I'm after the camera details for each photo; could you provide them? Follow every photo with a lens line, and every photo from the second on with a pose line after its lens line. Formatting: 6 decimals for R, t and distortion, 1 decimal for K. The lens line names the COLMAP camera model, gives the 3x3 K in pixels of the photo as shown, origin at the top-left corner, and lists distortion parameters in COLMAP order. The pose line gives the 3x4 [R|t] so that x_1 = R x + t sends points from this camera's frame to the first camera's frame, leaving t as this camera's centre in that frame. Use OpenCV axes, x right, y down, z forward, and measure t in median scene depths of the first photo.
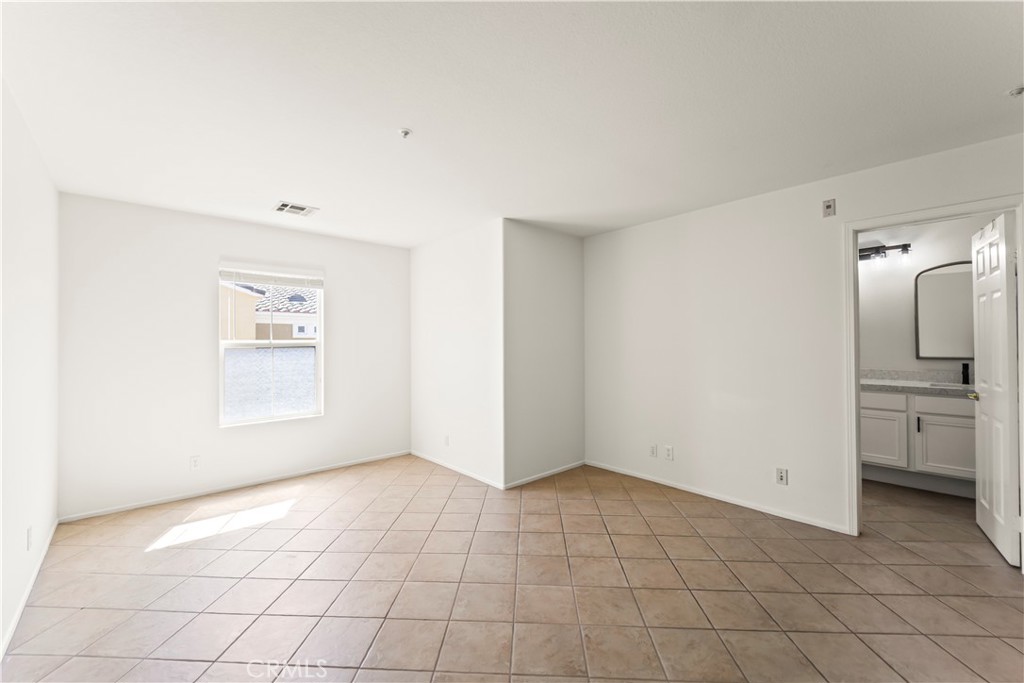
lens RADIAL K [[410.9, 0, 517.7], [0, 410.9, 340.4], [0, 0, 1]] dist [0.018213, -0.010085]
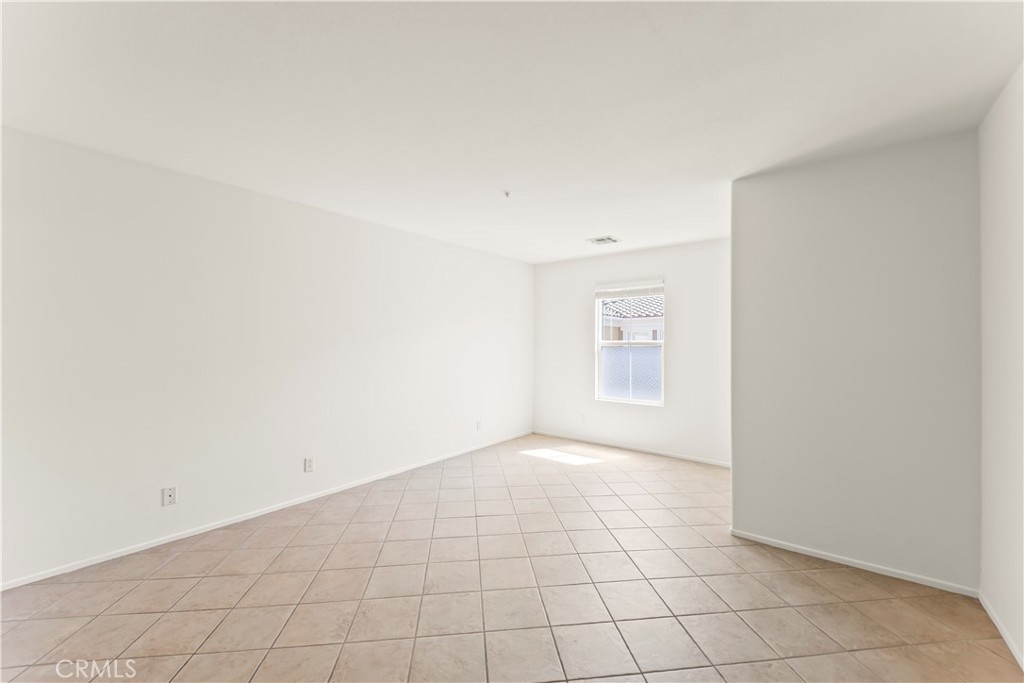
lens RADIAL K [[410.9, 0, 508.9], [0, 410.9, 346.0], [0, 0, 1]] dist [0.018213, -0.010085]
pose [[0.152632, 0.014058, -0.988183, 0.663586], [0.007735, 0.999851, 0.015419, -0.004788], [0.988253, -0.009997, 0.152501, 0.469788]]
